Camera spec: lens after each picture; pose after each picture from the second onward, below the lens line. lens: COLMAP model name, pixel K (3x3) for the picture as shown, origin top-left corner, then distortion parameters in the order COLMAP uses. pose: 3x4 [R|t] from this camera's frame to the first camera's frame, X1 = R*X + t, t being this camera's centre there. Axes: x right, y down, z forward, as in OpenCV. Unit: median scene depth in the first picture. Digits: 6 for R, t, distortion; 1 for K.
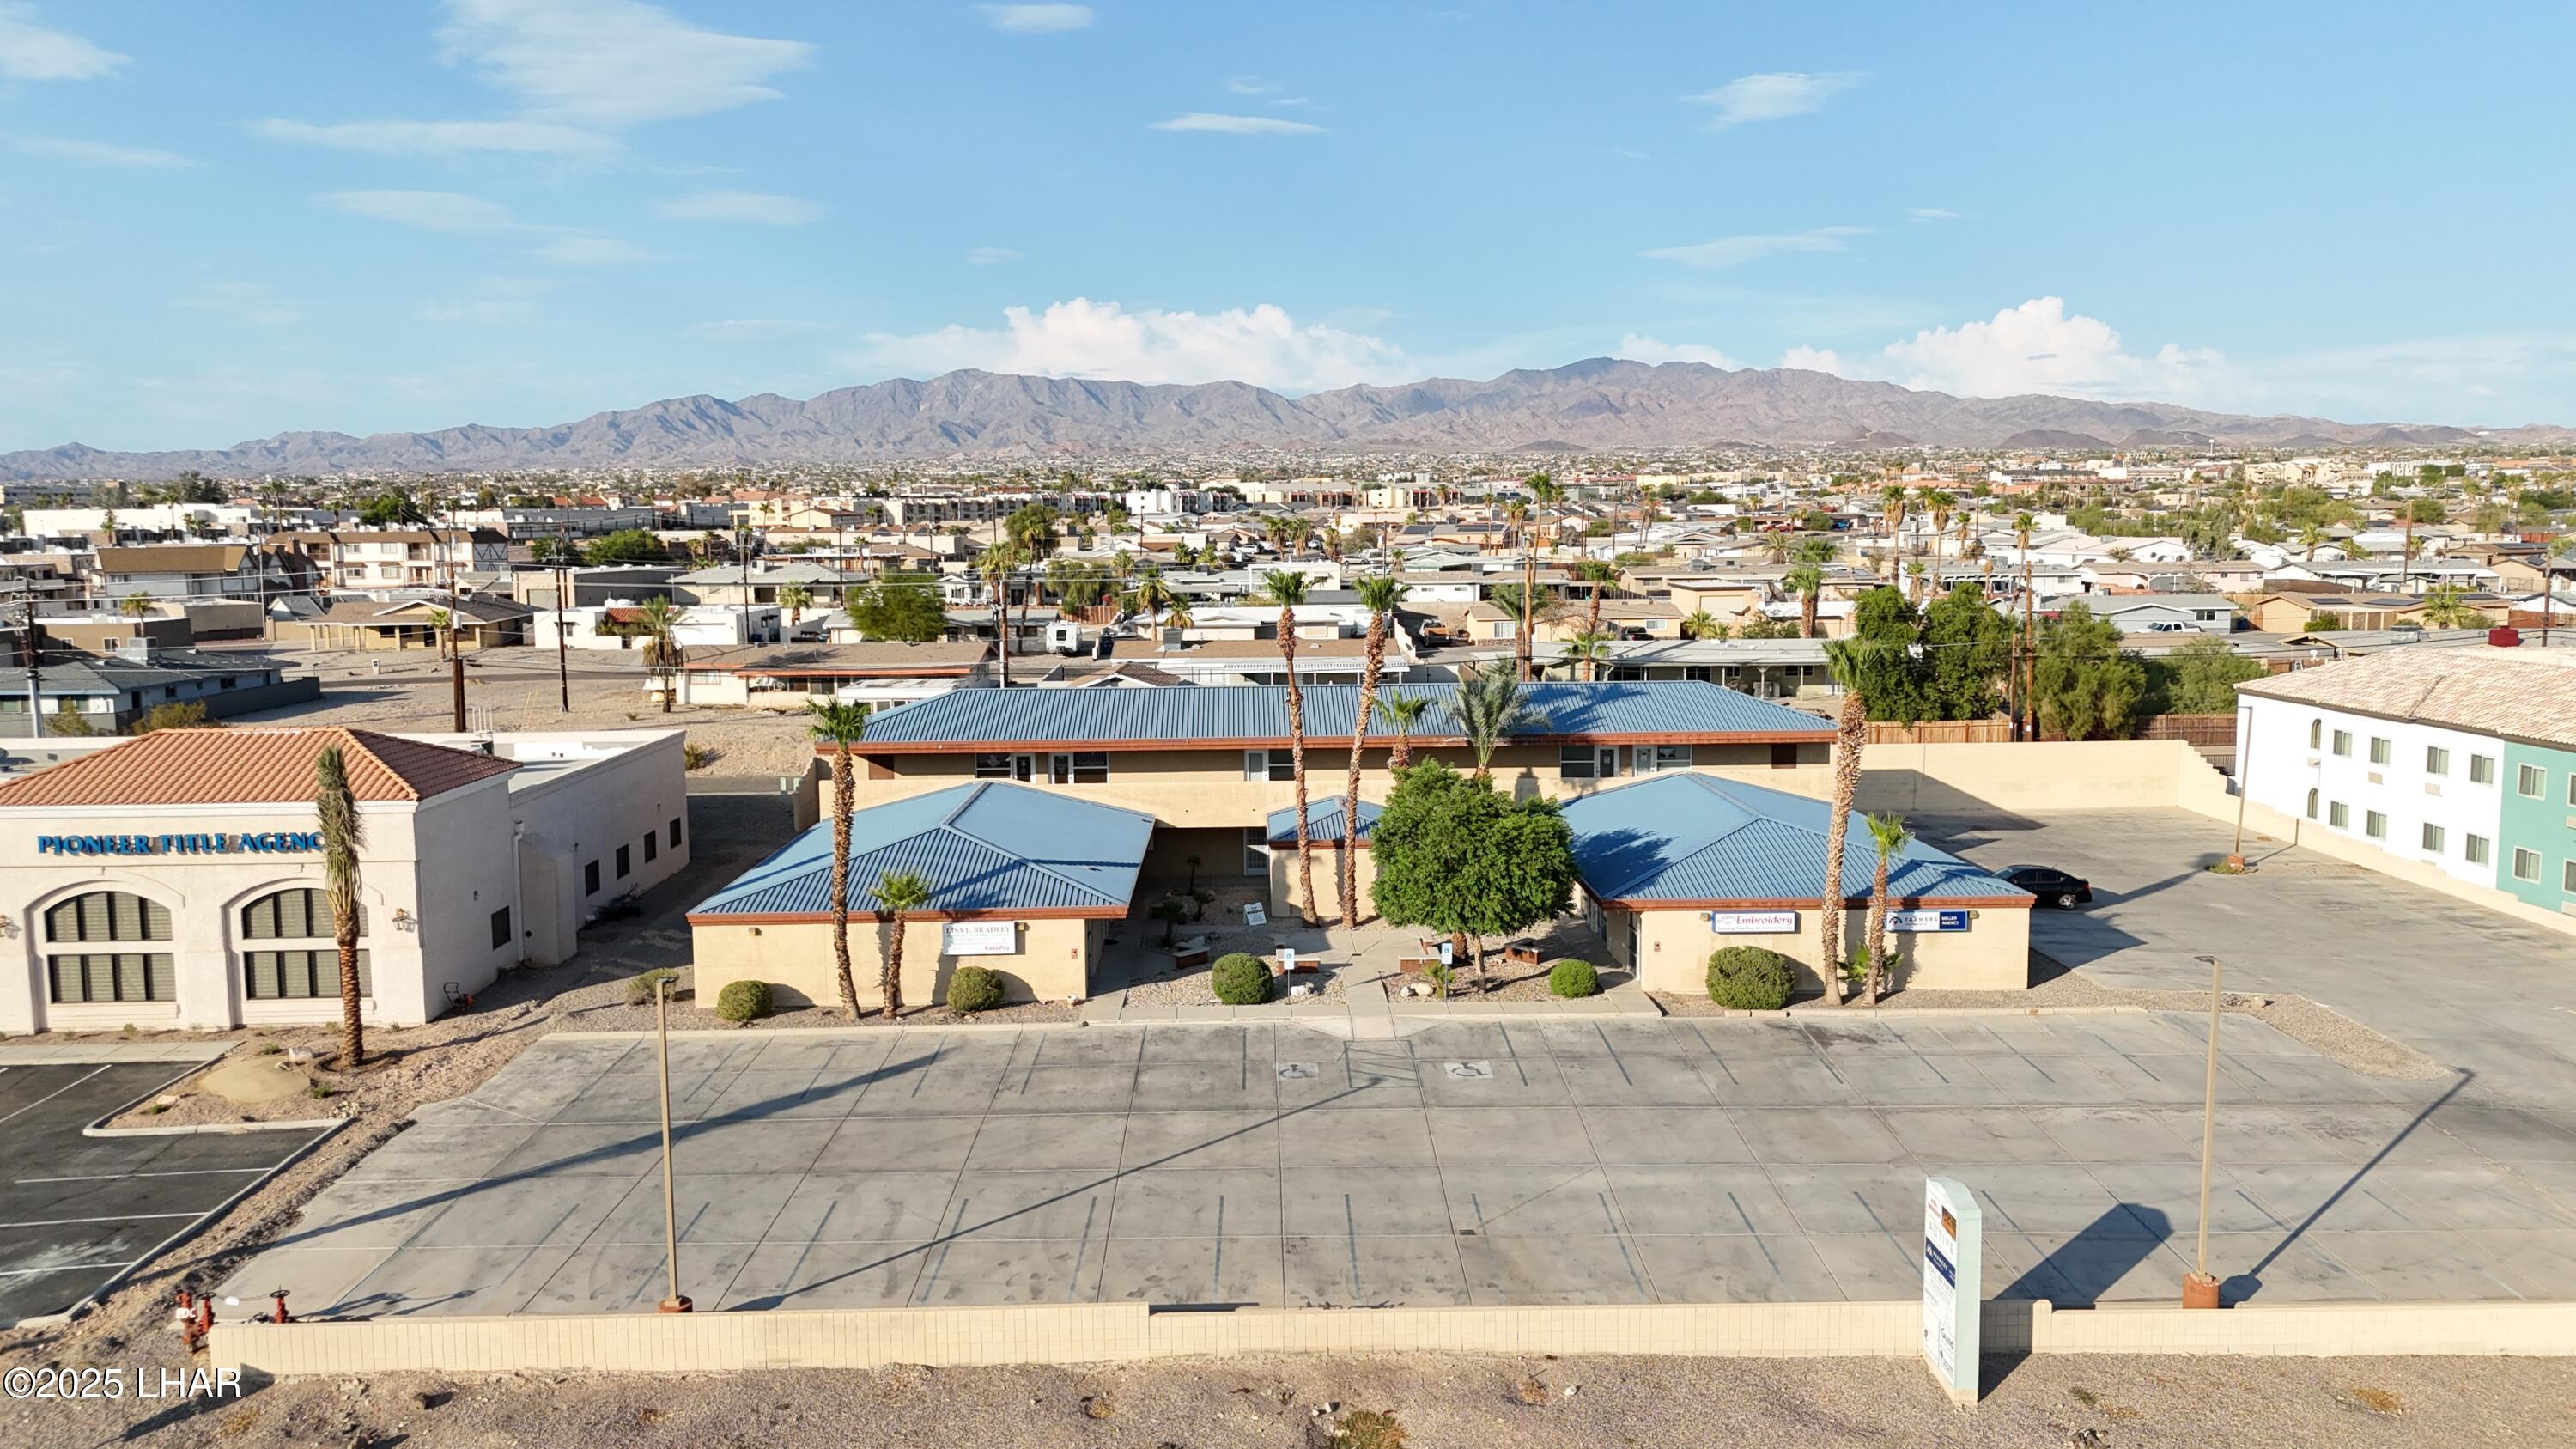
lens RADIAL K [[1897.8, 0, 1288.0], [0, 1897.8, 724.5], [0, 0, 1]] dist [0.075794, -0.076774]
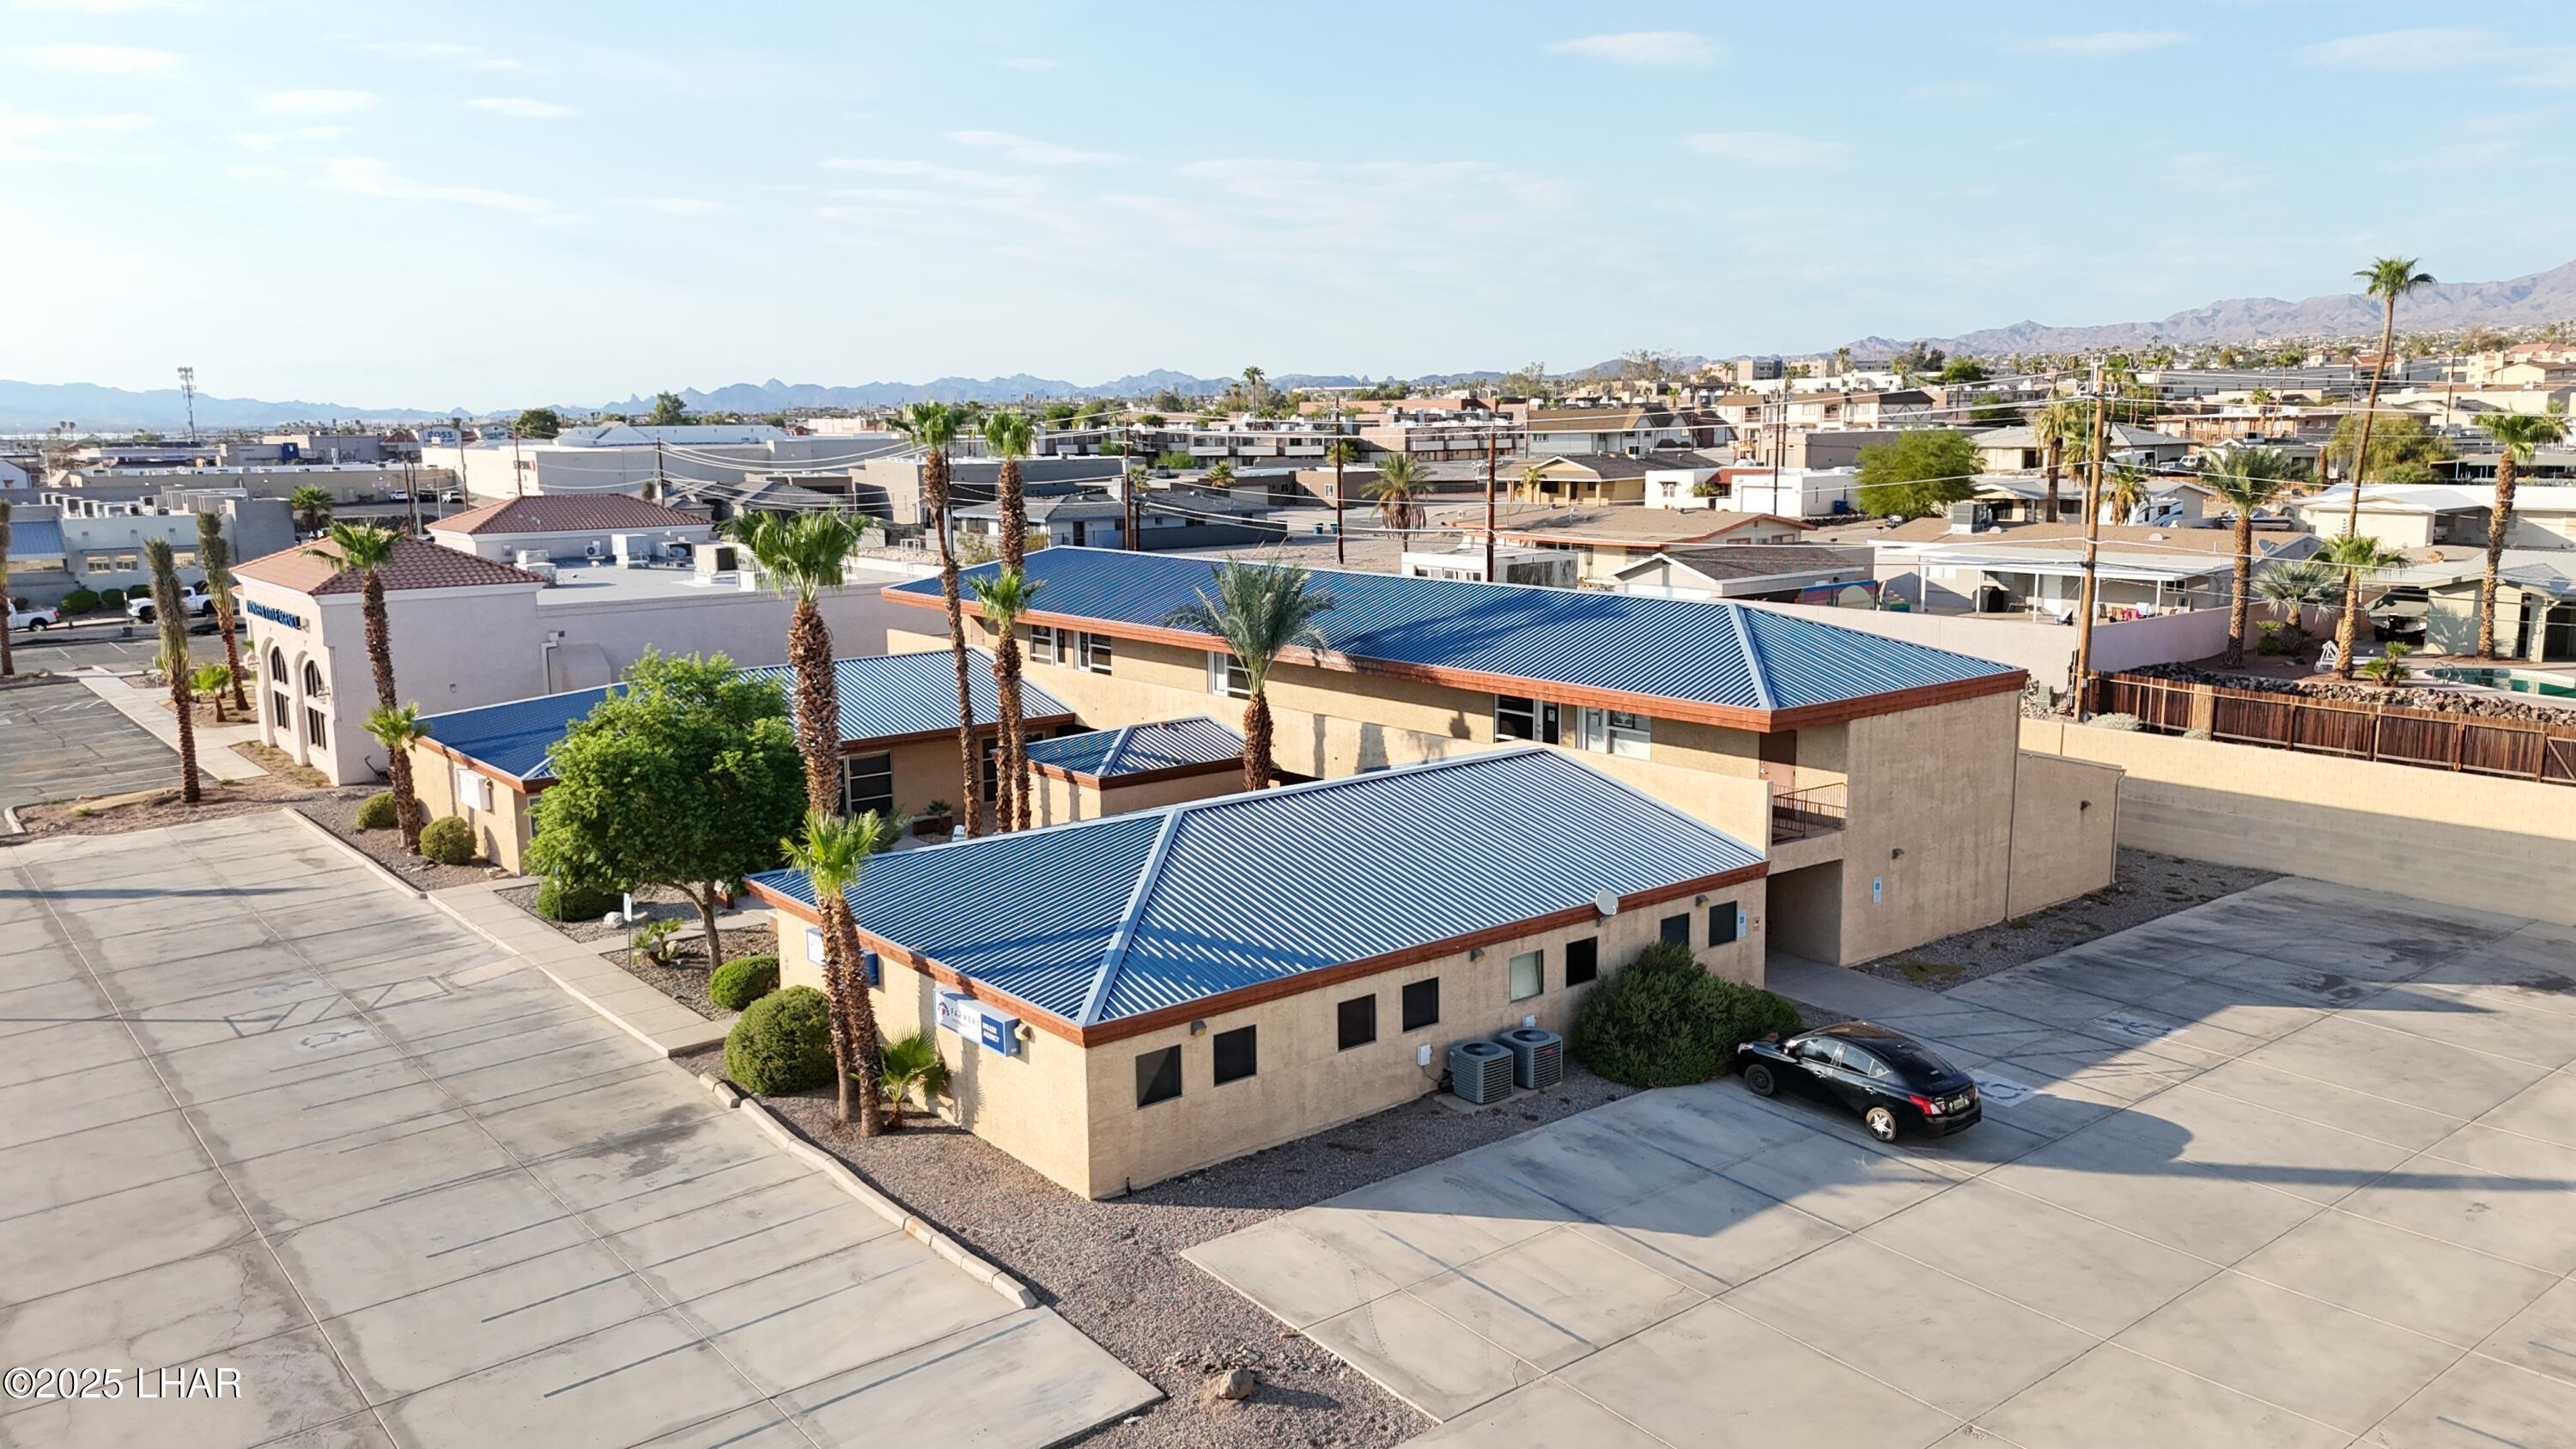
lens RADIAL K [[1897.8, 0, 1288.0], [0, 1897.8, 724.5], [0, 0, 1]] dist [0.075794, -0.076774]
pose [[0.605828, 0.130535, -0.784814, 0.774184], [-0.077858, 0.991441, 0.104801, -0.047828], [0.791777, -0.002388, 0.610806, 0.692345]]
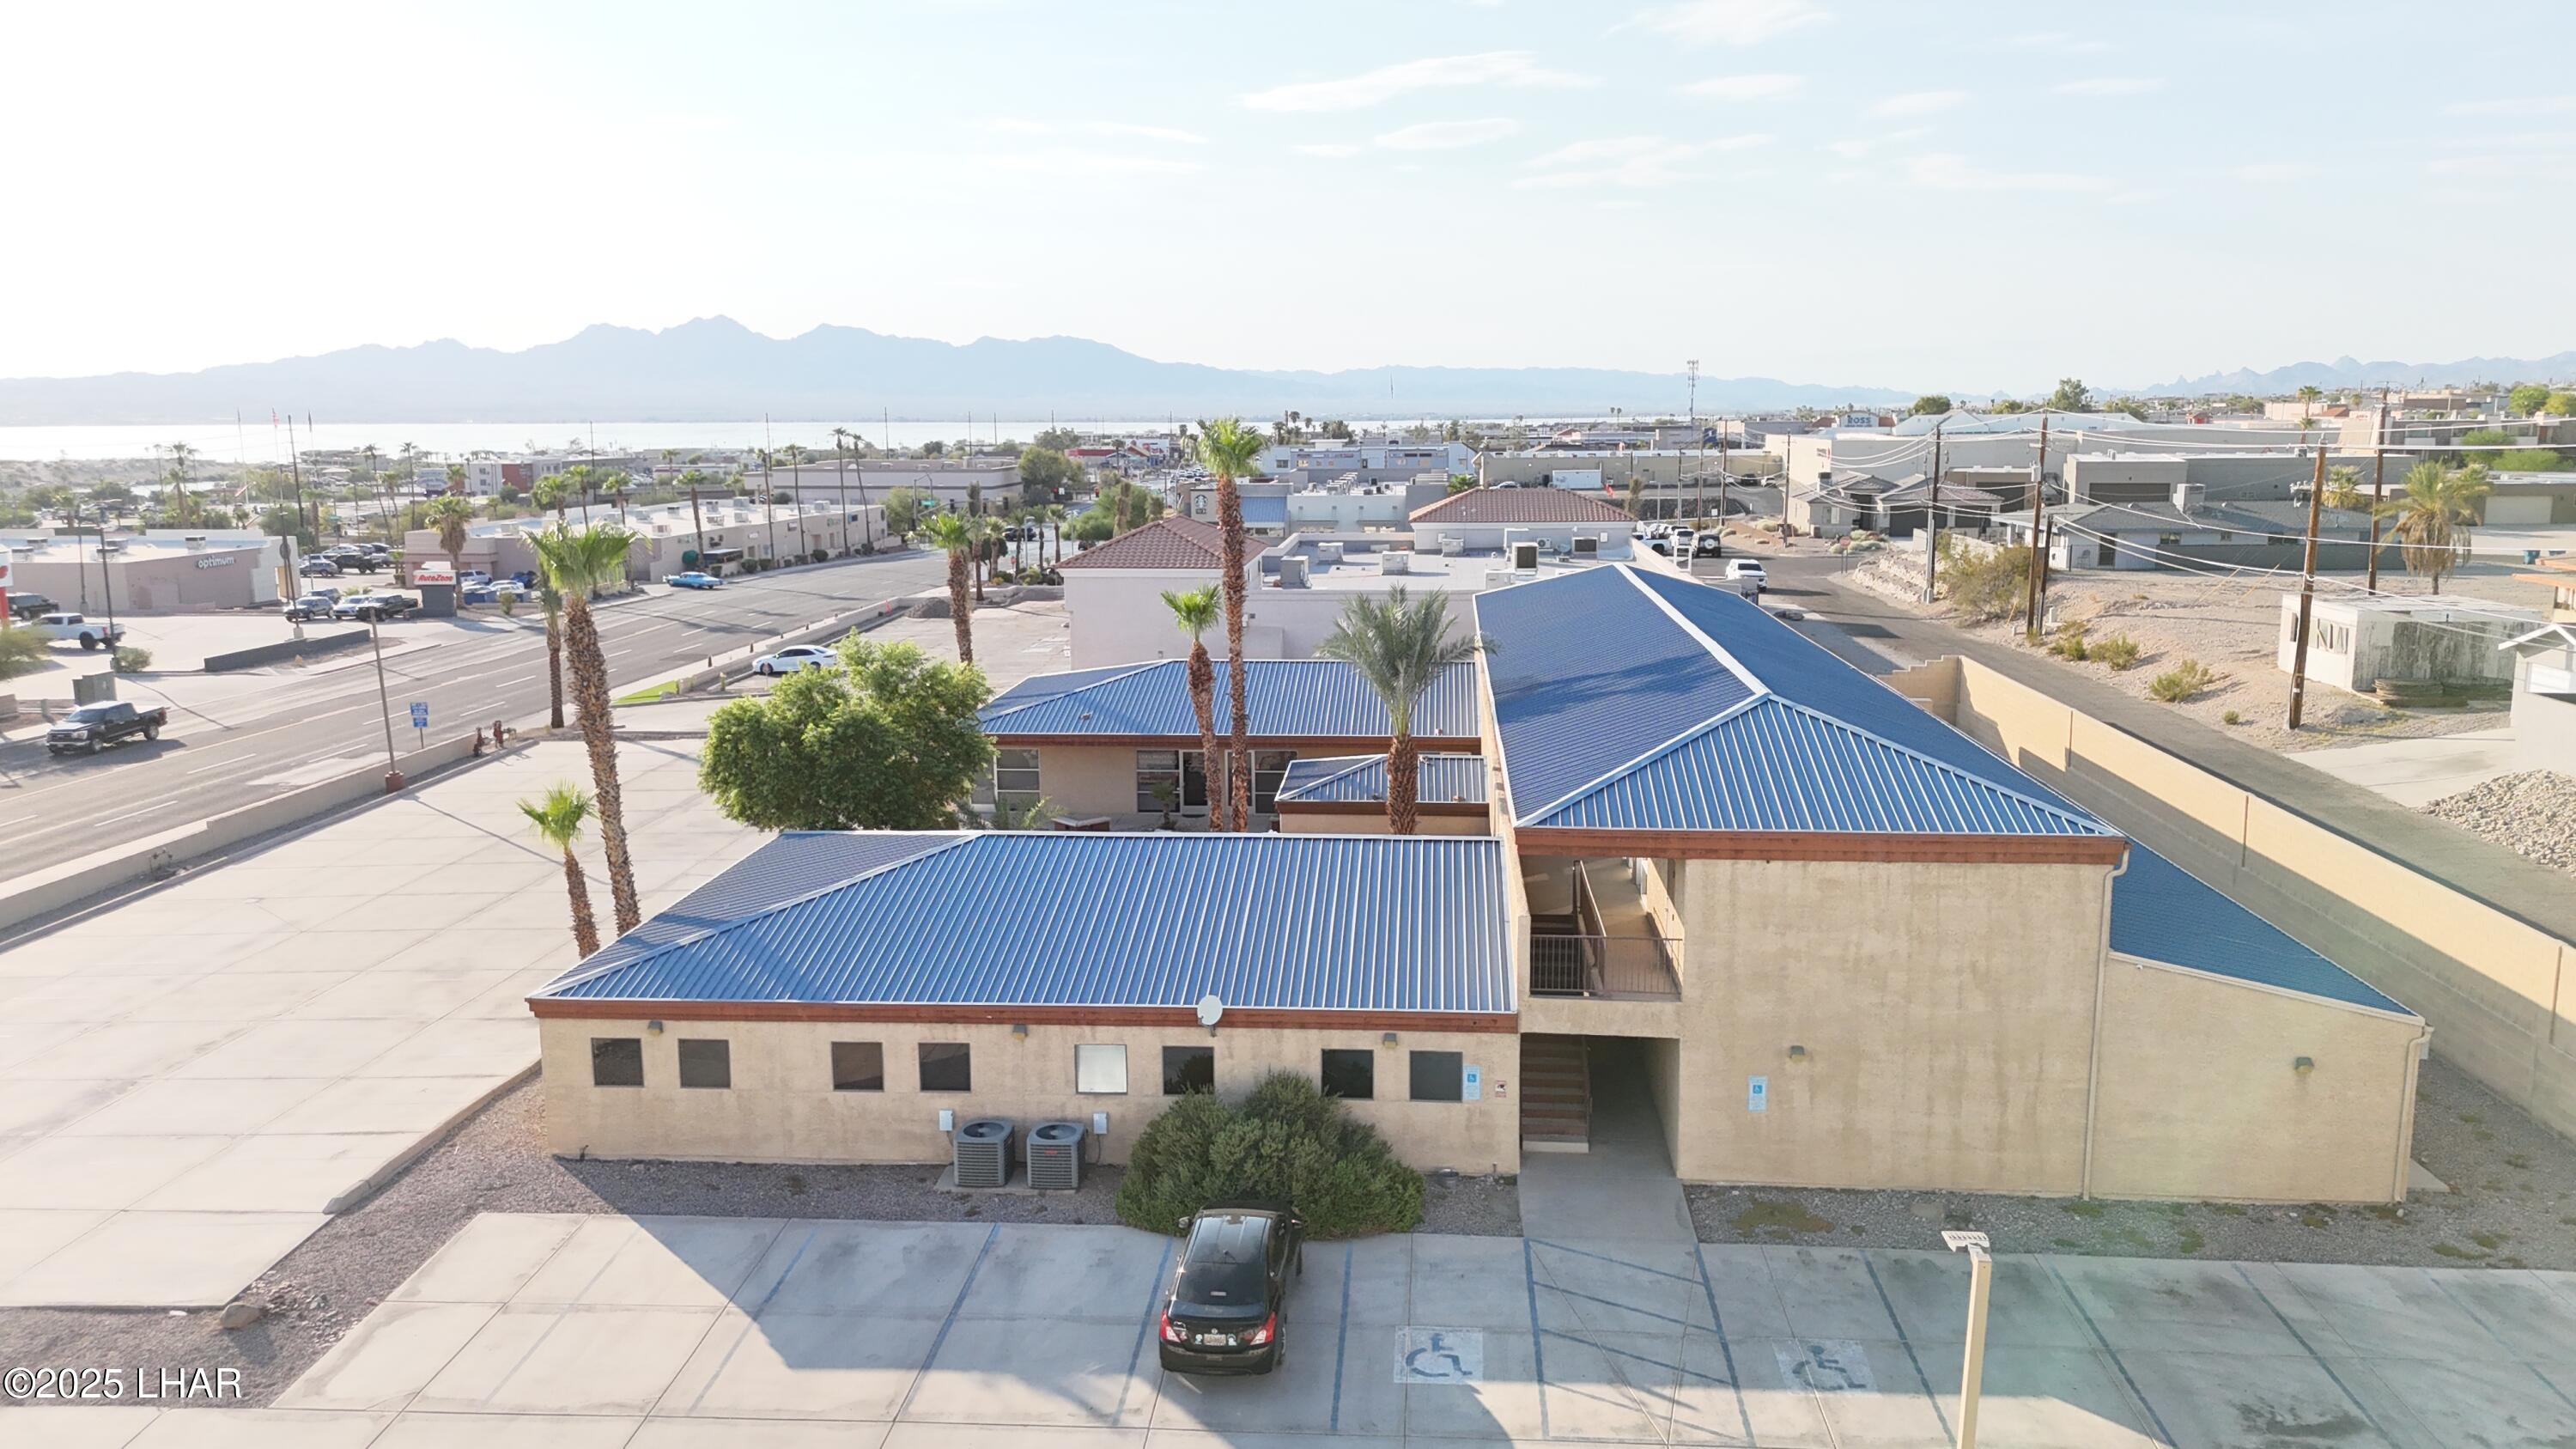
lens RADIAL K [[1897.8, 0, 1288.0], [0, 1897.8, 724.5], [0, 0, 1]] dist [0.075794, -0.076774]
pose [[-0.102873, 0.171163, -0.979857, 0.869224], [-0.096615, 0.978706, 0.181106, -0.111817], [0.989991, 0.113300, -0.084145, 1.199519]]
